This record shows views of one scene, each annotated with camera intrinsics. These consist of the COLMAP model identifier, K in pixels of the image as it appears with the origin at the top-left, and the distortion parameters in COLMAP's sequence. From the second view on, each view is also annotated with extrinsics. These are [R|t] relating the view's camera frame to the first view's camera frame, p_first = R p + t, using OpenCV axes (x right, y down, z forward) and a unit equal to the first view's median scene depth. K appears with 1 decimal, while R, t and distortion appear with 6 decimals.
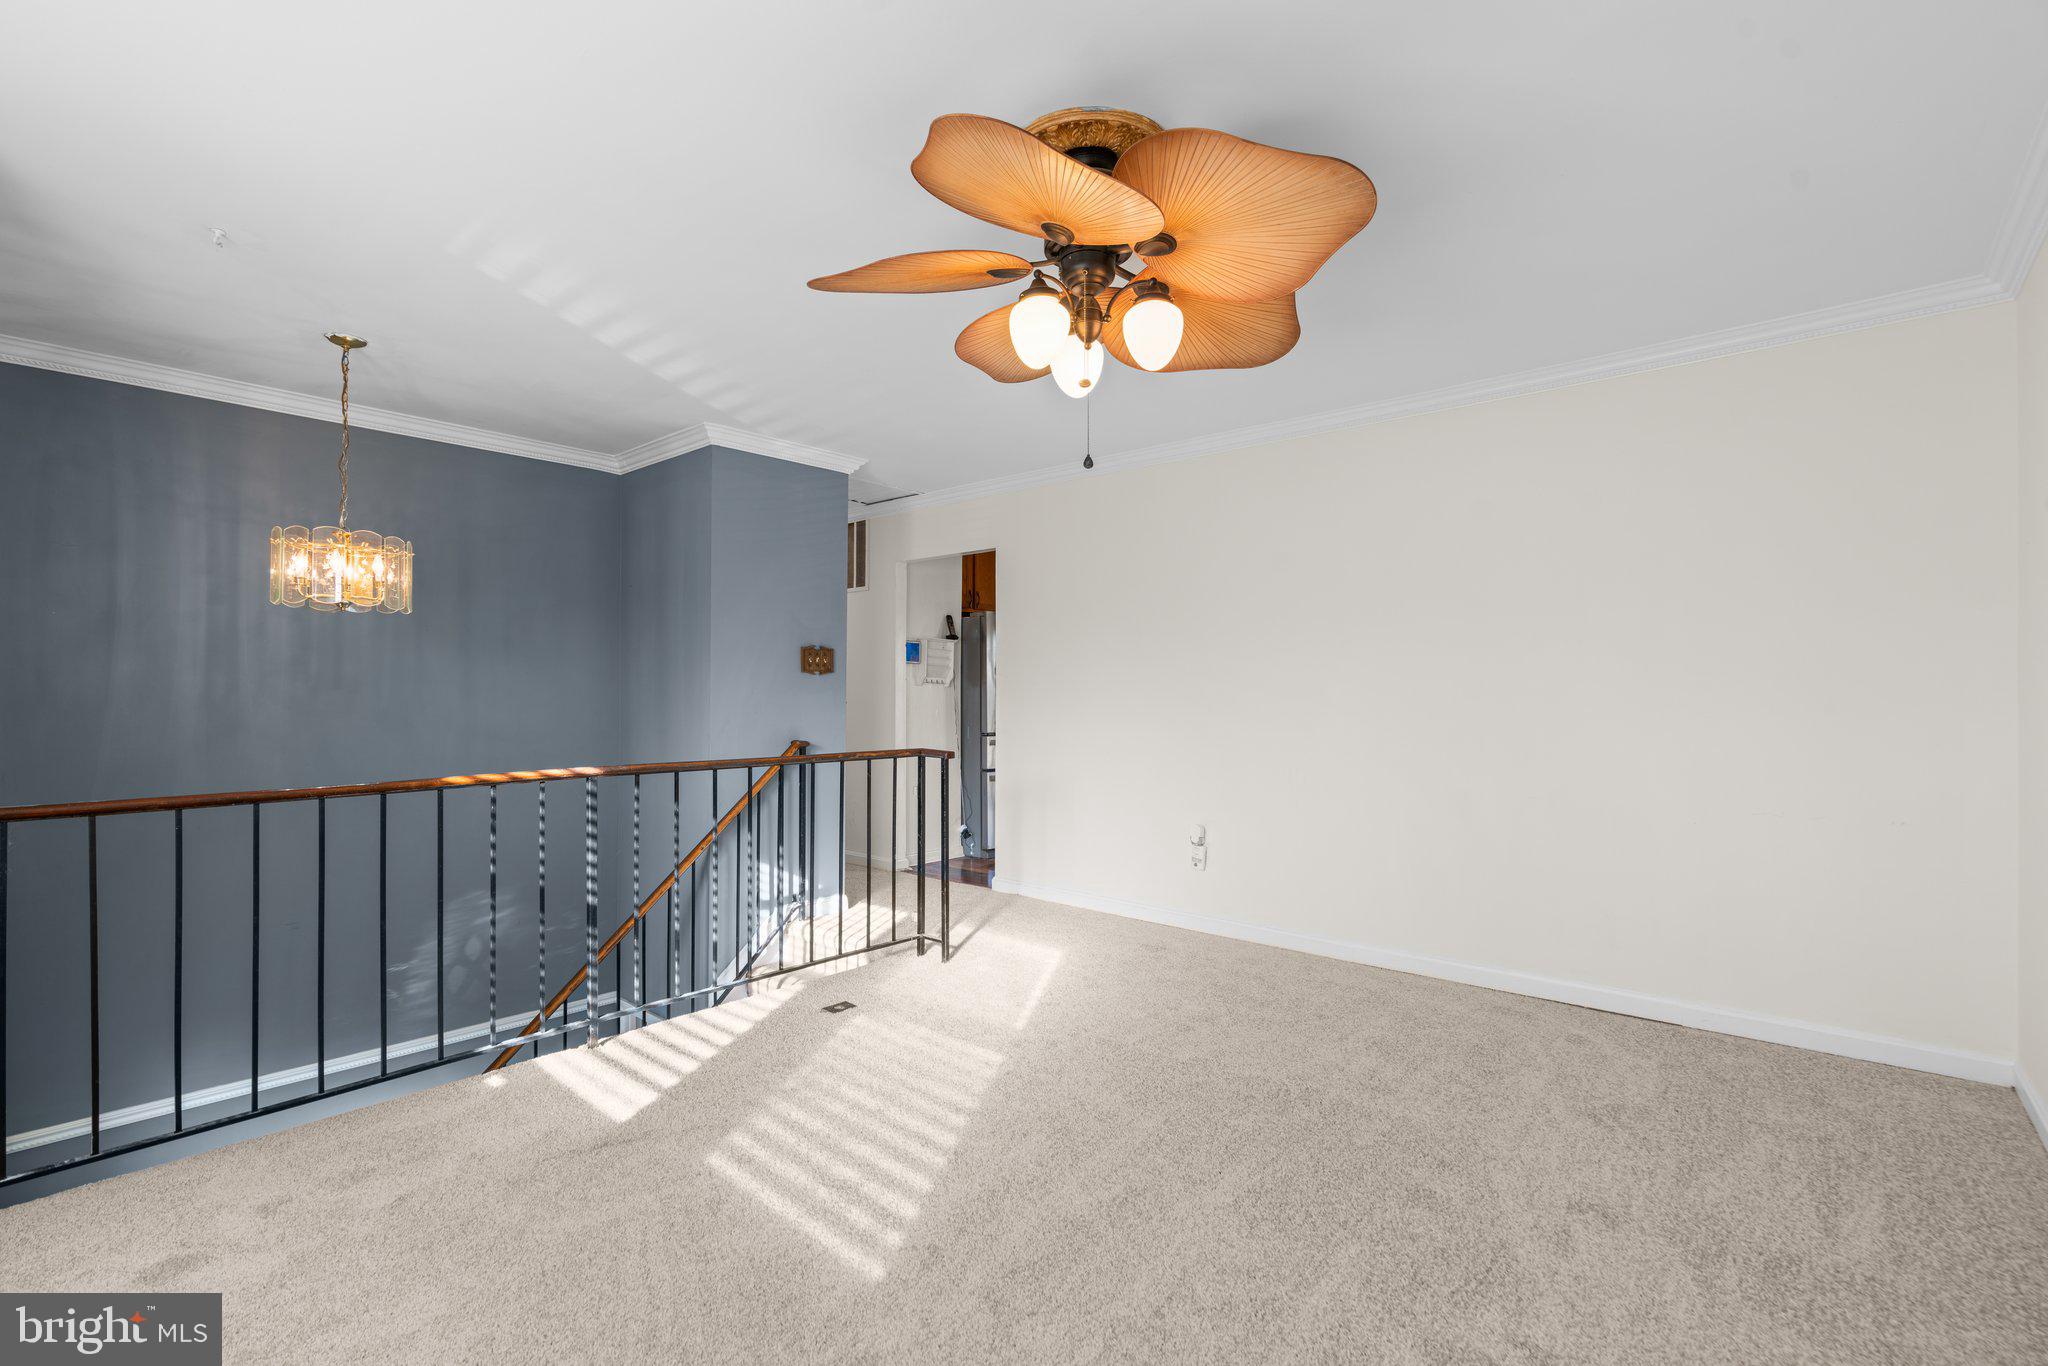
lens RADIAL K [[932.9, 0, 1019.5], [0, 932.9, 680.2], [0, 0, 1]] dist [-0.005936, 0.001638]
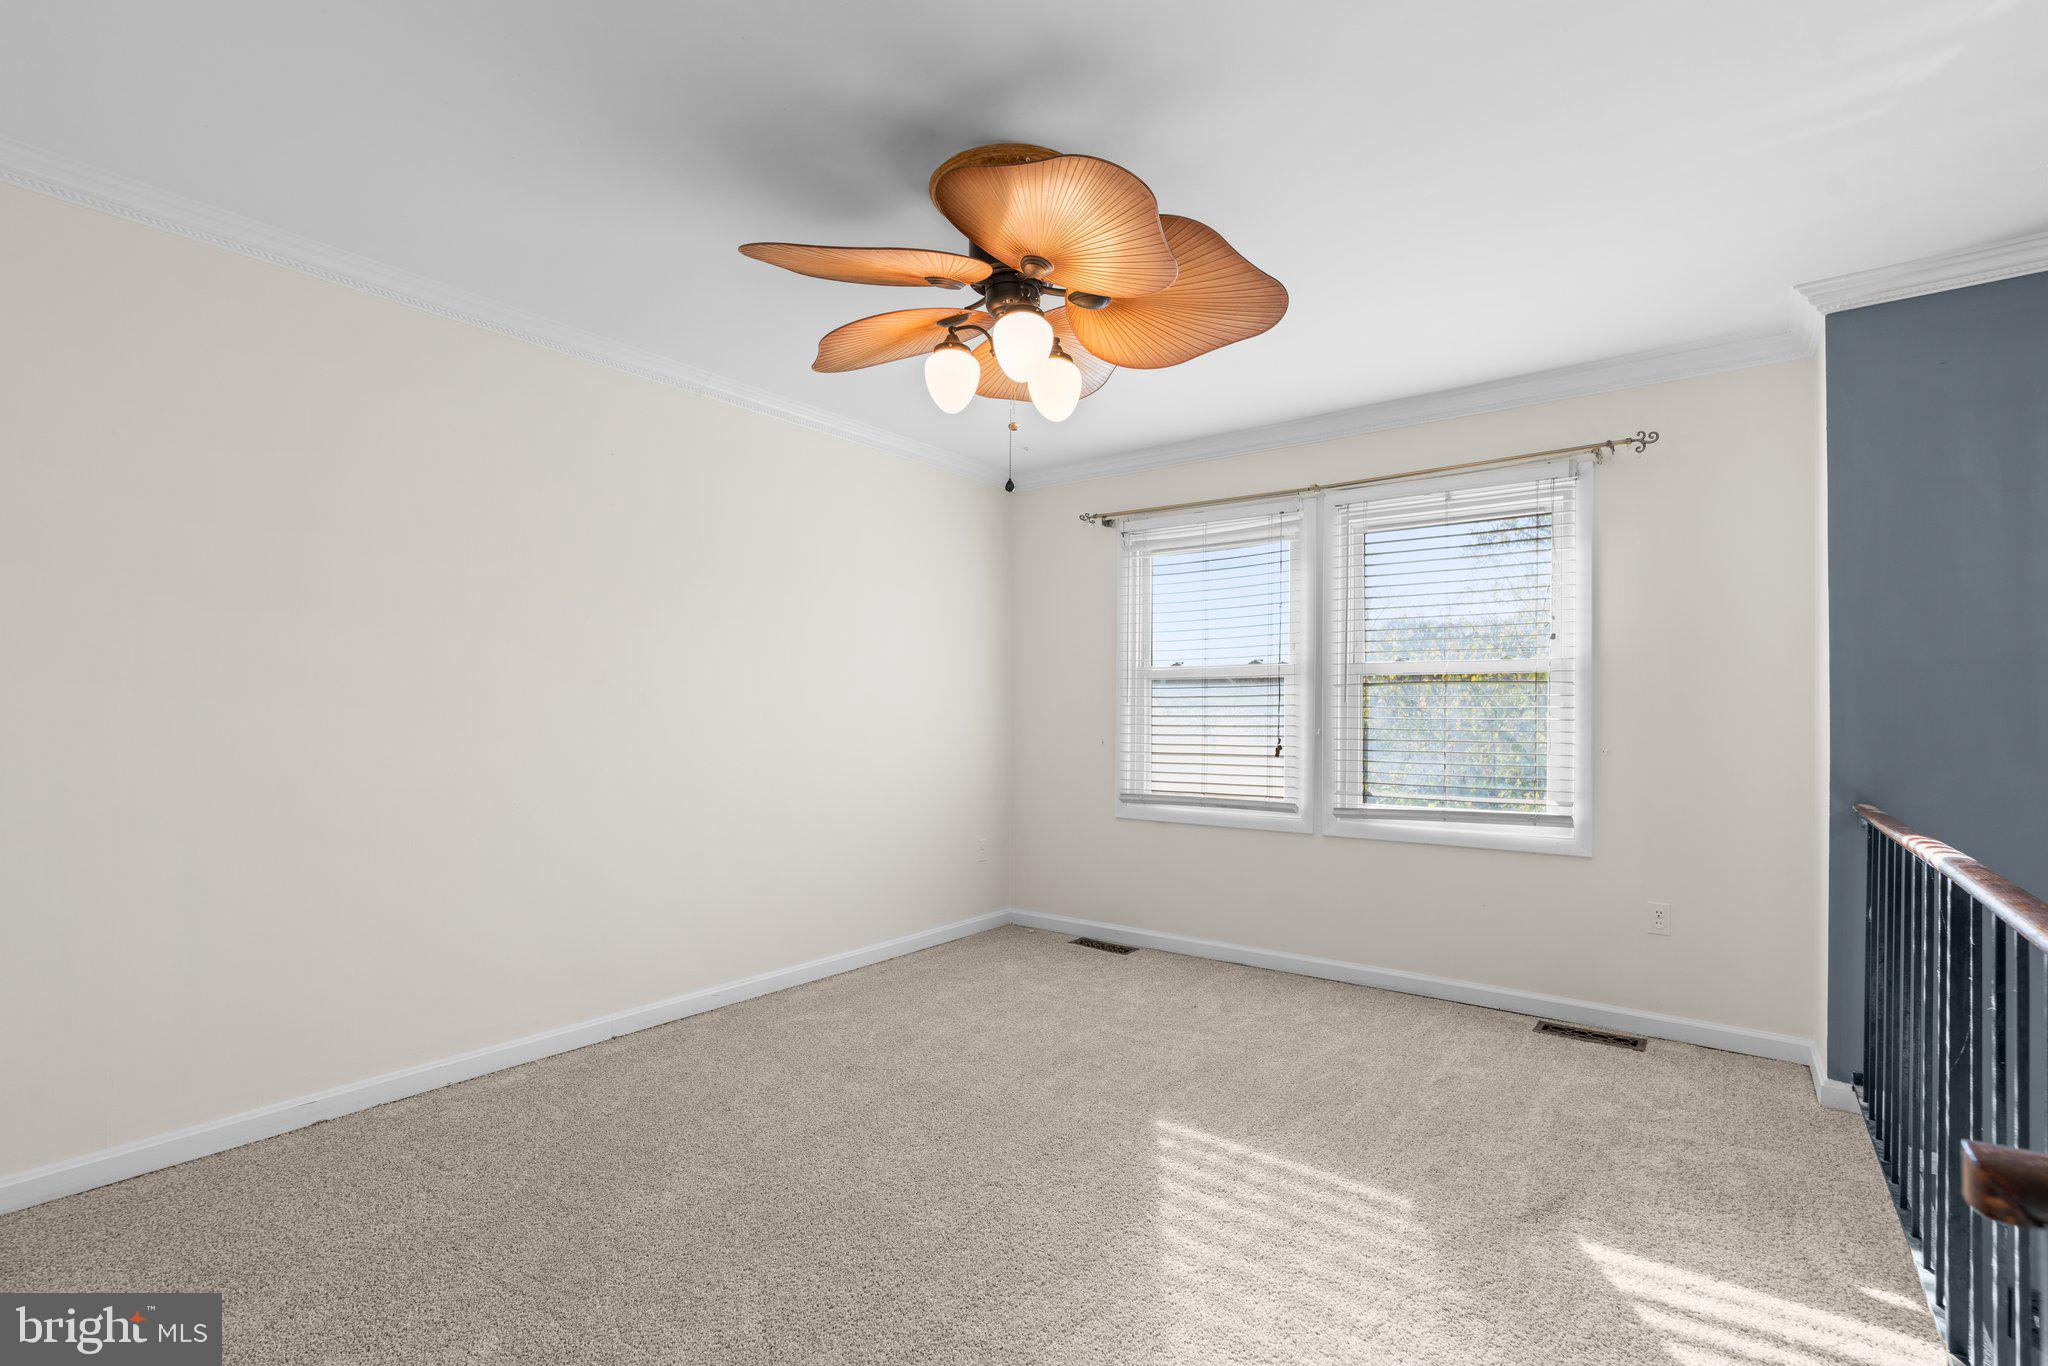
lens RADIAL K [[932.9, 0, 1033.7], [0, 932.9, 715.2], [0, 0, 1]] dist [-0.005936, 0.001638]
pose [[-0.997347, -0.007046, -0.072459, 0.086360], [-0.006009, 0.999877, -0.014521, 0.021659], [0.072552, -0.014047, -0.997266, 1.376214]]
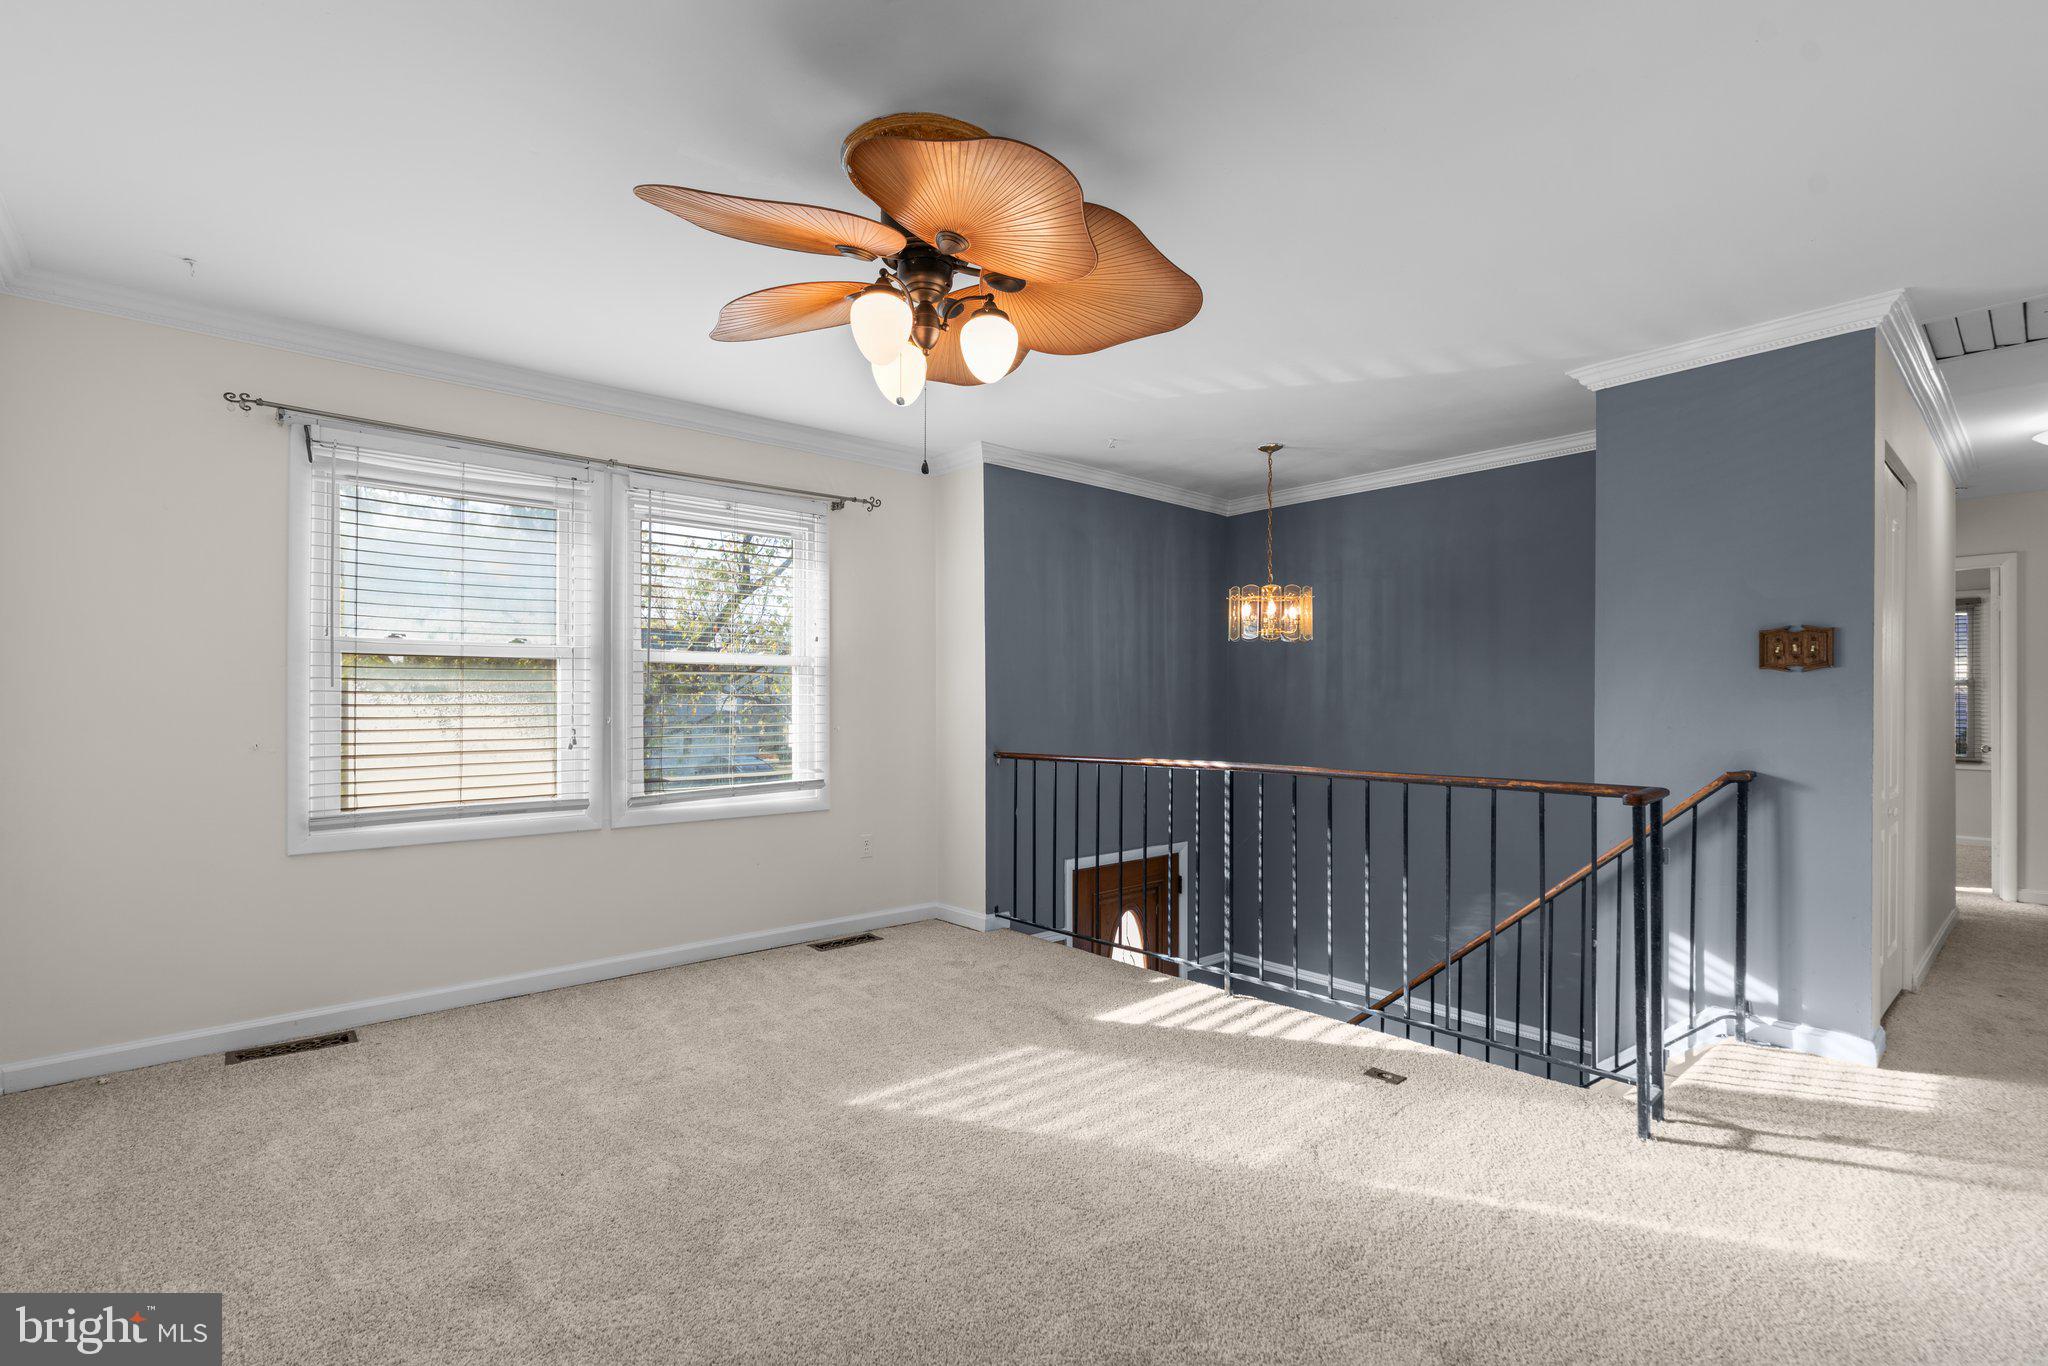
lens RADIAL K [[932.9, 0, 1020.8], [0, 932.9, 700.4], [0, 0, 1]] dist [-0.005936, 0.001638]
pose [[-0.135432, -0.000320, -0.990787, 0.719048], [0.016628, 0.999858, -0.002596, 0.010281], [0.990647, -0.016826, -0.135408, 0.836968]]
